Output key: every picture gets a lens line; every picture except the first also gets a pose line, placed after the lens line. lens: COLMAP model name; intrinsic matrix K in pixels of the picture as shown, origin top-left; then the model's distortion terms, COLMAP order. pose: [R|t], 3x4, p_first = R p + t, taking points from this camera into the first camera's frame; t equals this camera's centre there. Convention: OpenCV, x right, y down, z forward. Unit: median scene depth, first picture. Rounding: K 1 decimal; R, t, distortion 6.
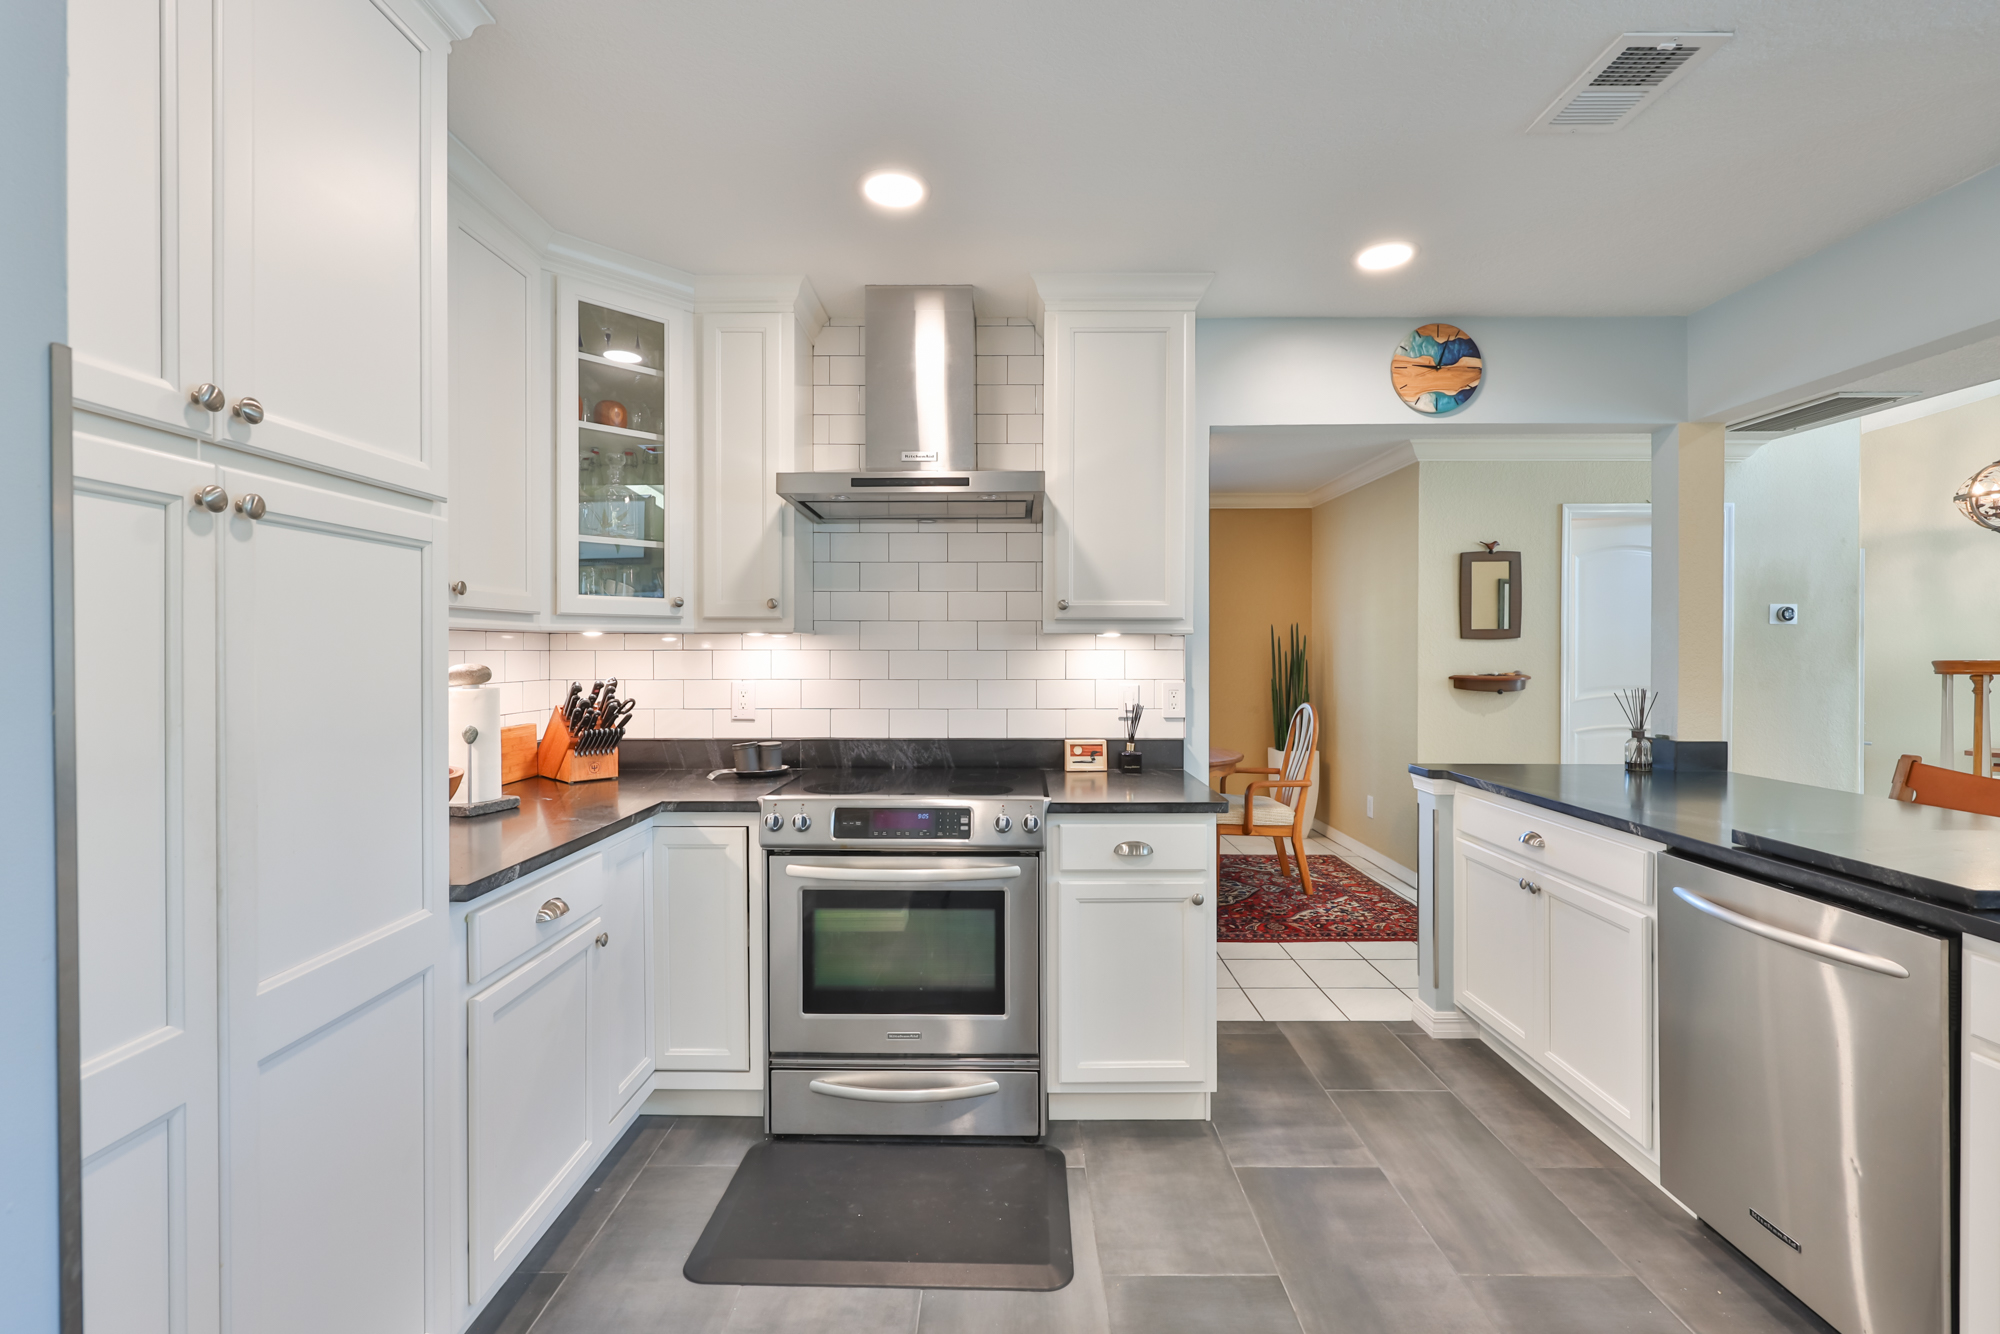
lens RADIAL K [[868.4, 0, 1013.0], [0, 868.4, 664.4], [0, 0, 1]] dist [-0.003359, 0.000243]
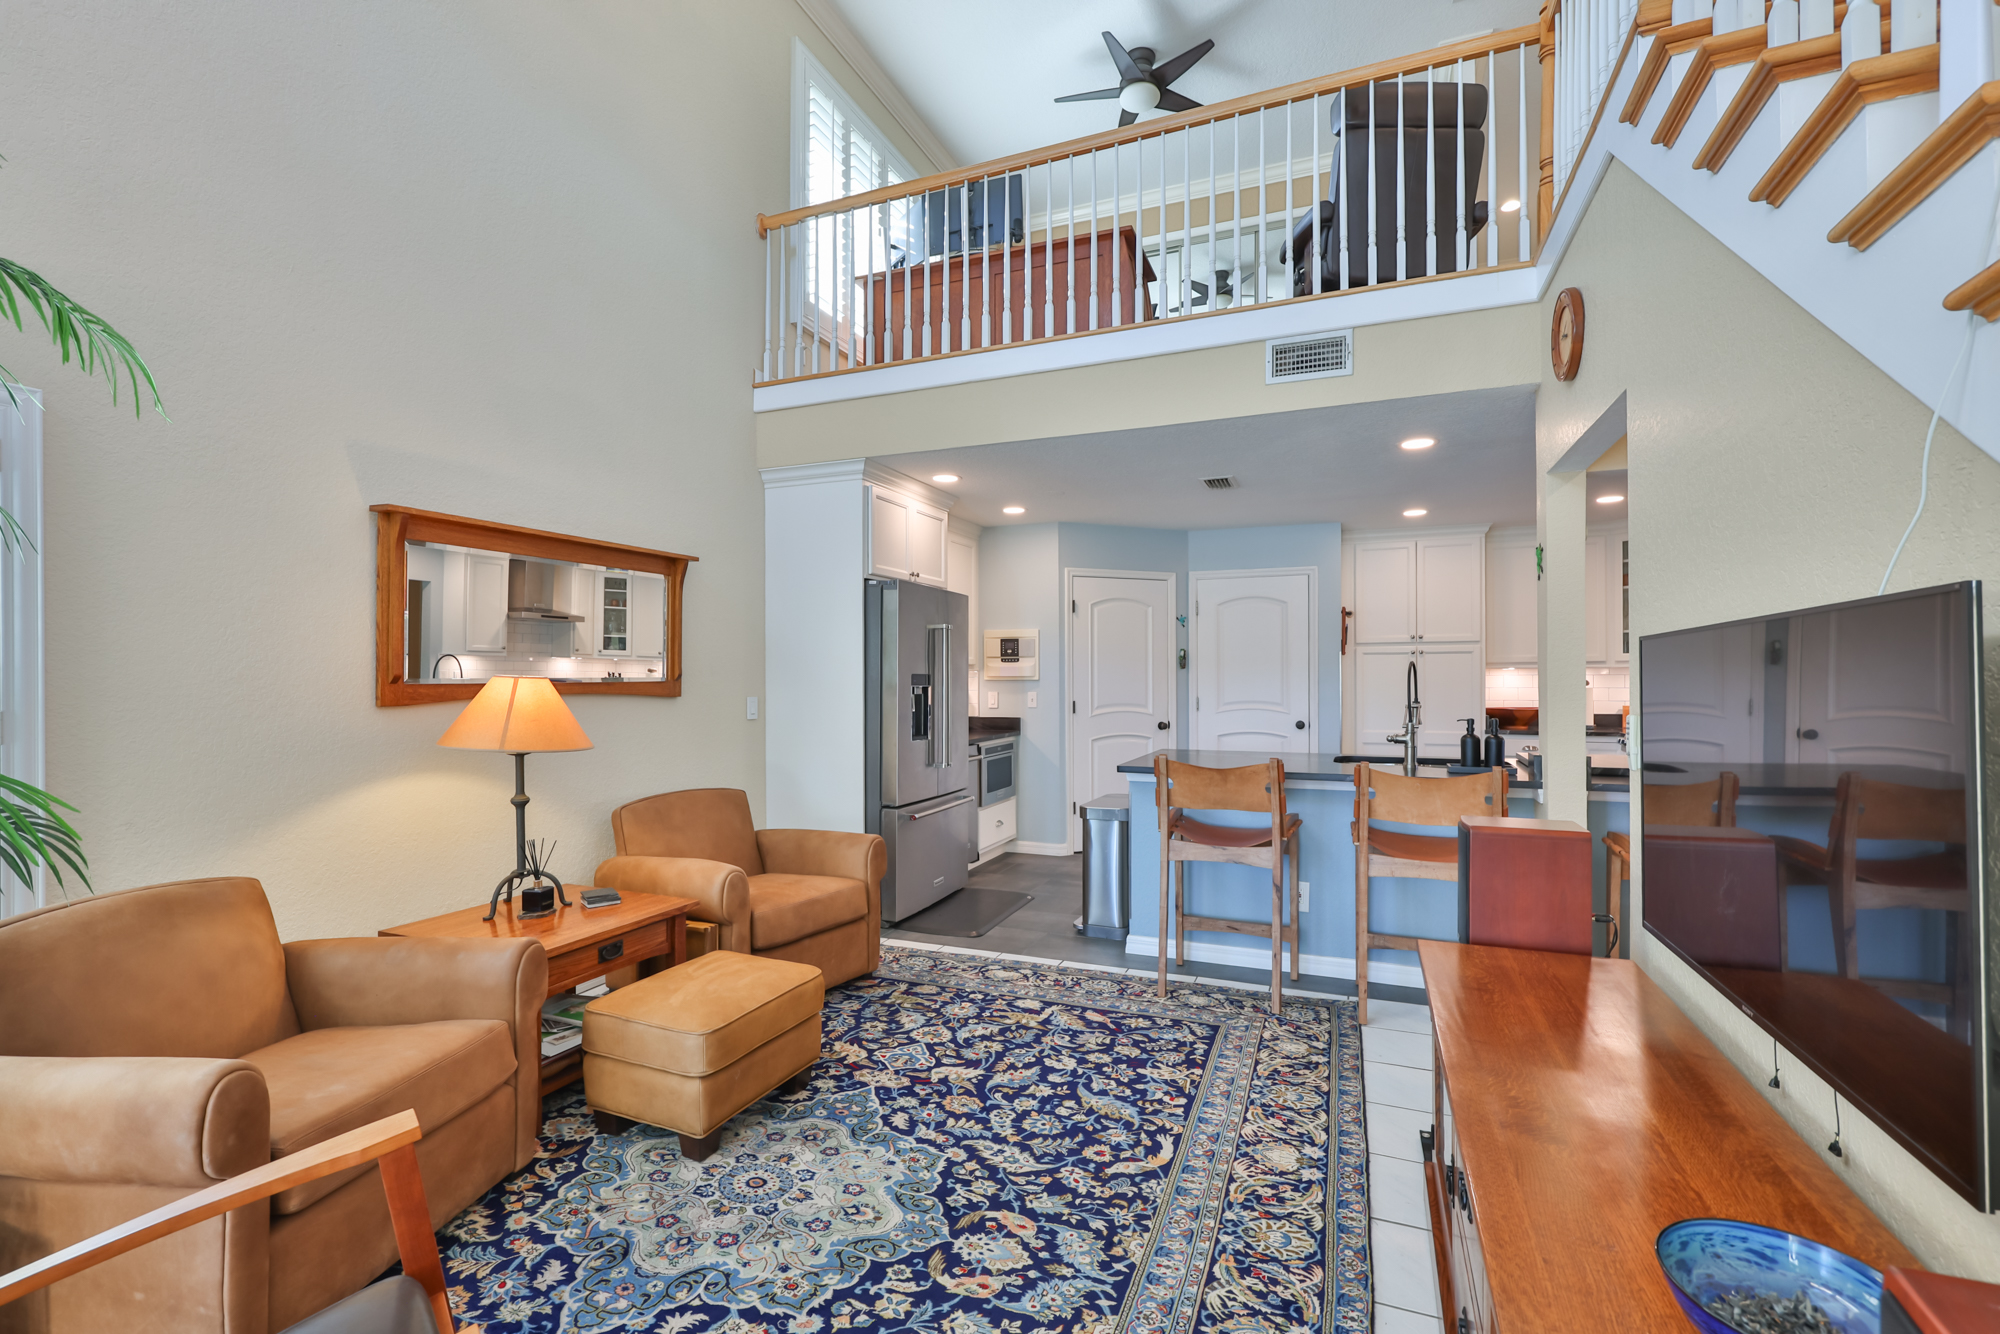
lens RADIAL K [[883.0, 0, 1004.4], [0, 883.0, 678.2], [0, 0, 1]] dist [-0.005026, 0.000427]
pose [[-0.381045, 0.003435, -0.924550, 2.552663], [-0.008980, 0.999932, 0.007416, -0.006641], [0.924513, 0.011129, -0.380988, 0.273815]]
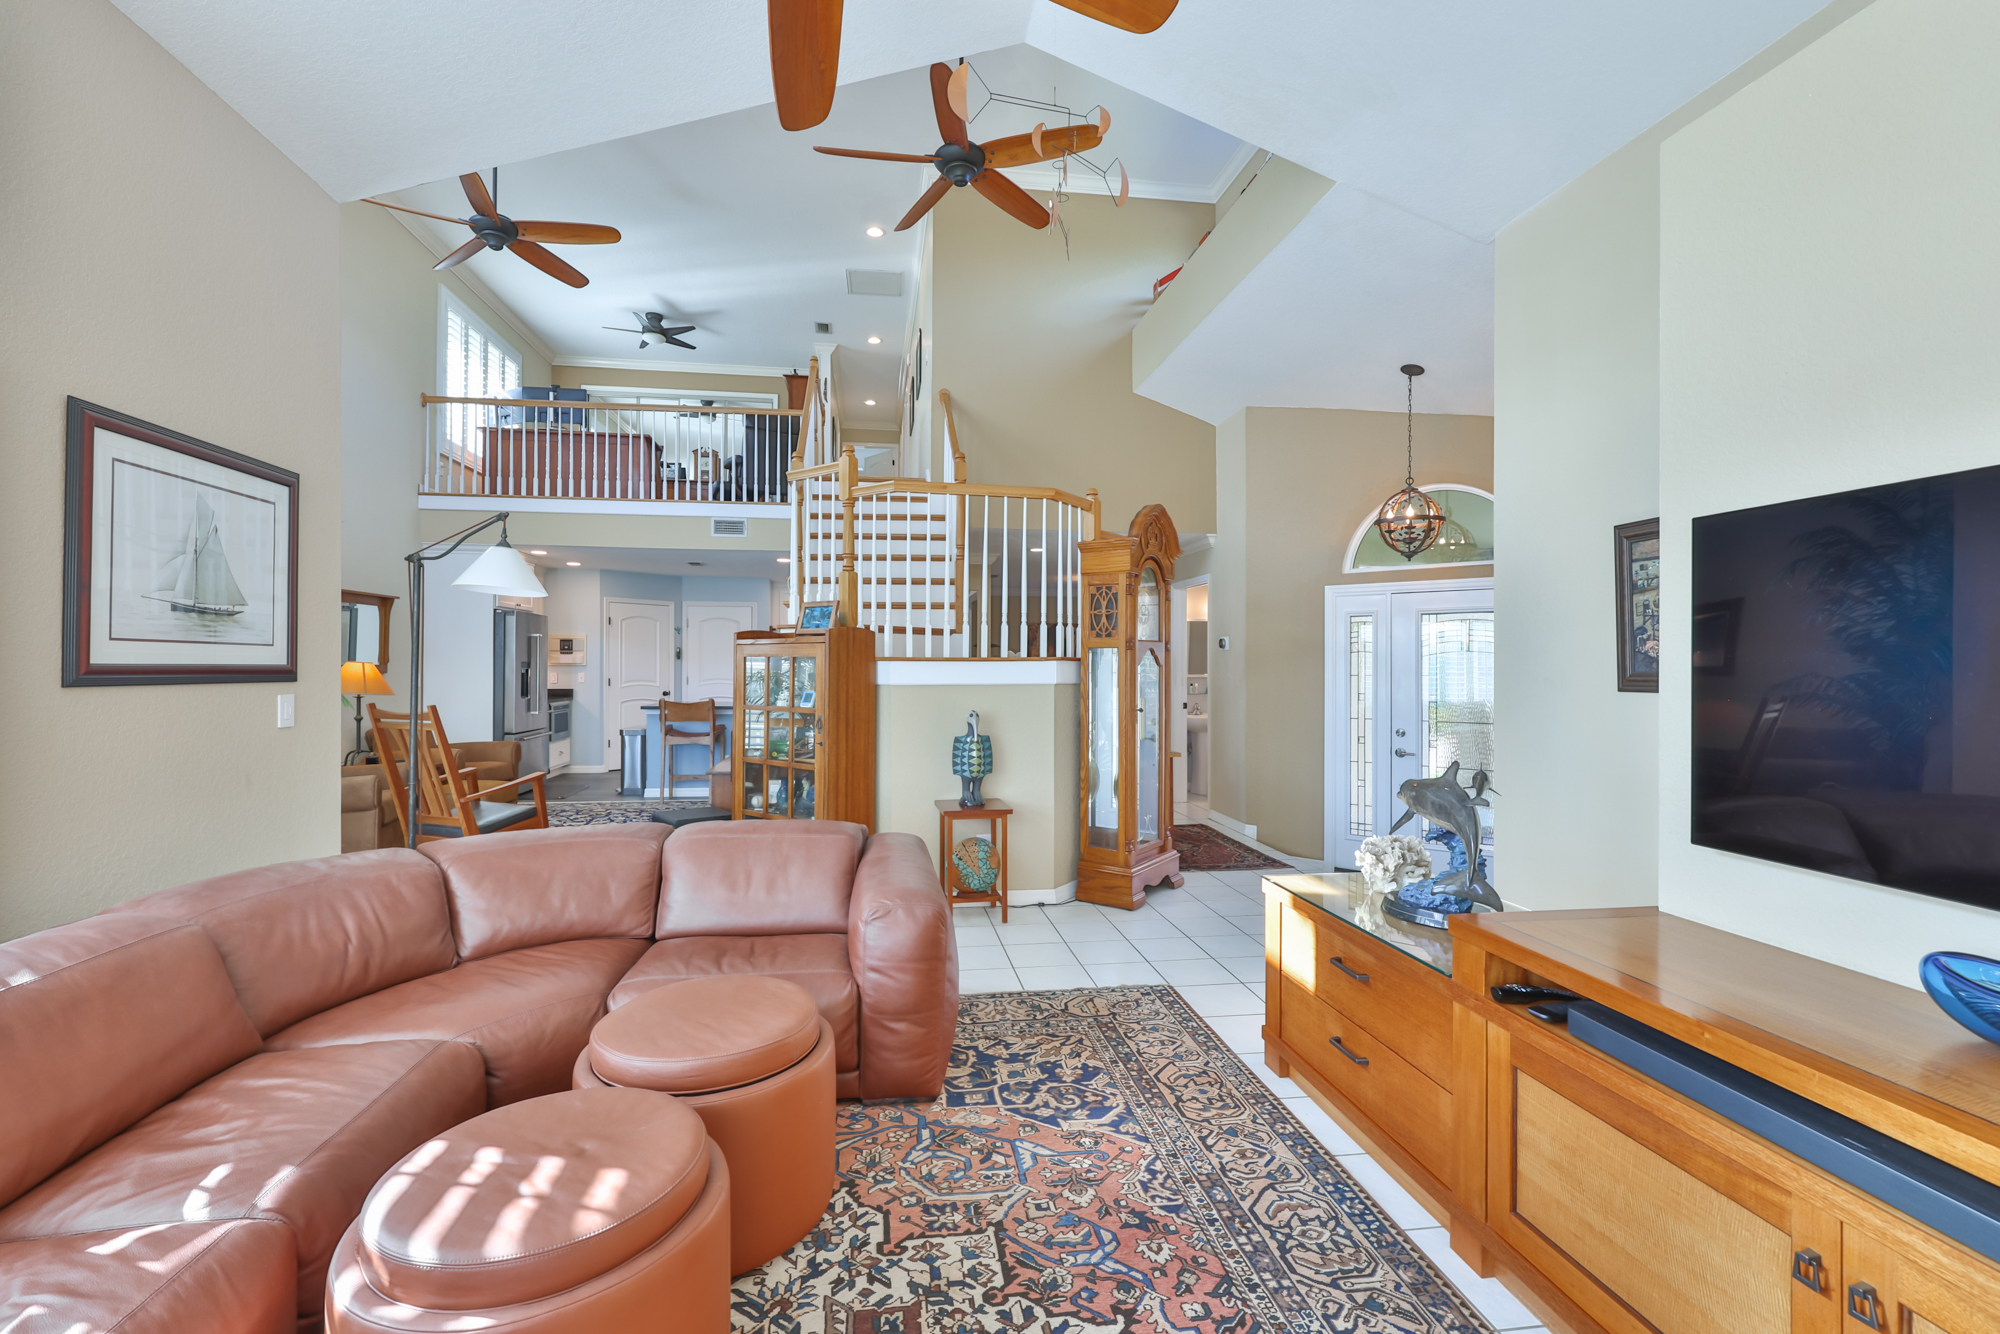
lens RADIAL K [[868.4, 0, 970.3], [0, 868.4, 664.3], [0, 0, 1]] dist [-0.003359, 0.000243]
pose [[0.115556, 0.000887, -0.993301, 4.471042], [-0.019825, 0.999802, -0.001413, -0.019850], [0.993103, 0.019855, 0.115551, 0.727926]]
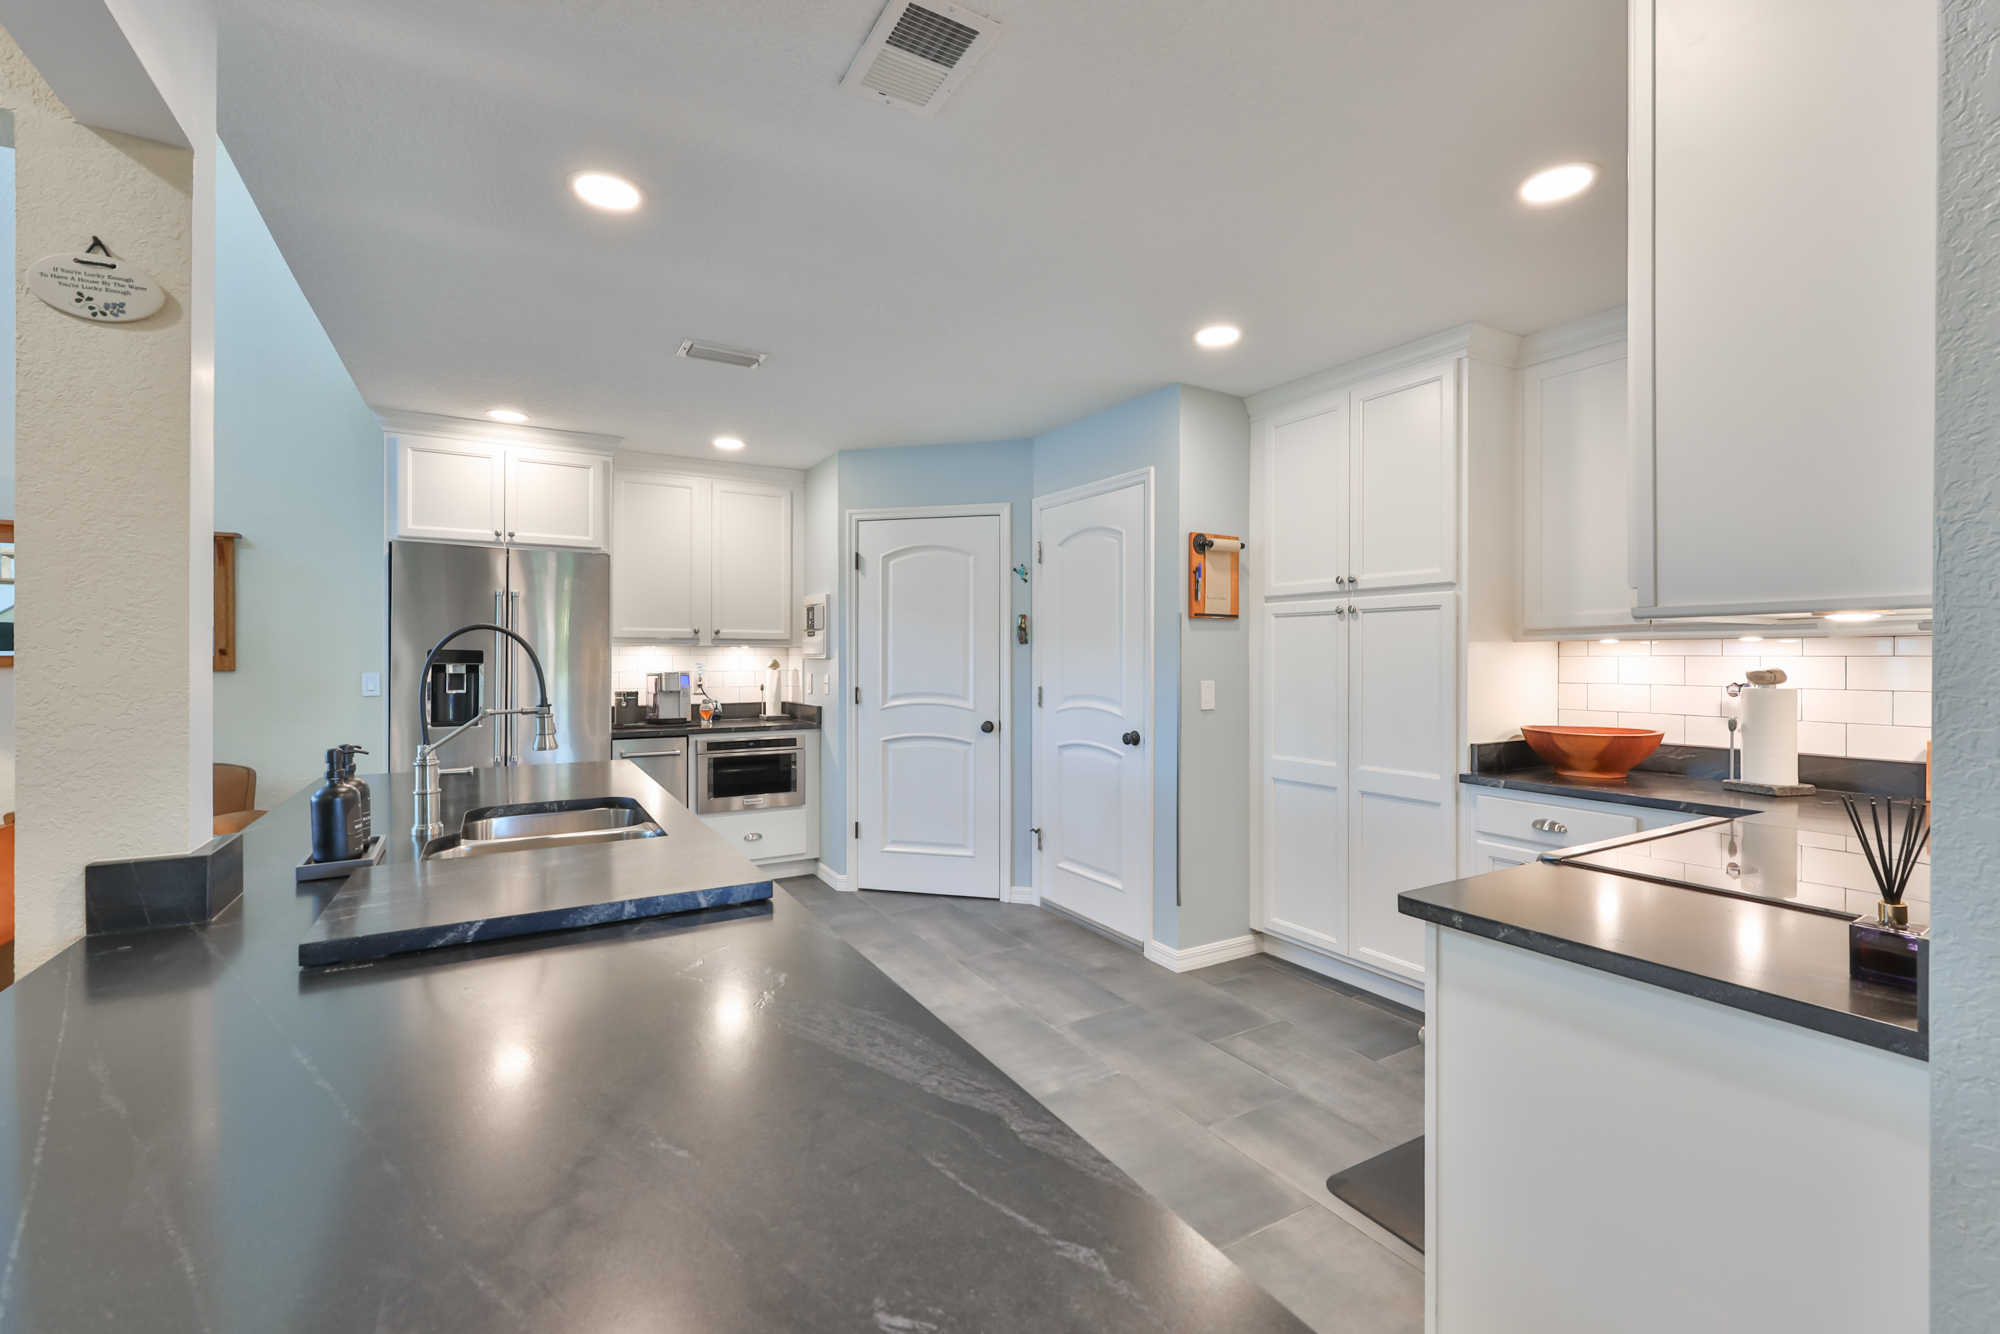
lens RADIAL K [[868.4, 0, 997.2], [0, 868.4, 662.4], [0, 0, 1]] dist [-0.003359, 0.000243]
pose [[-0.866103, 0.002847, -0.499858, 0.761811], [-0.008067, 0.999774, 0.019673, -0.017540], [0.499801, 0.021071, -0.865884, 1.297796]]
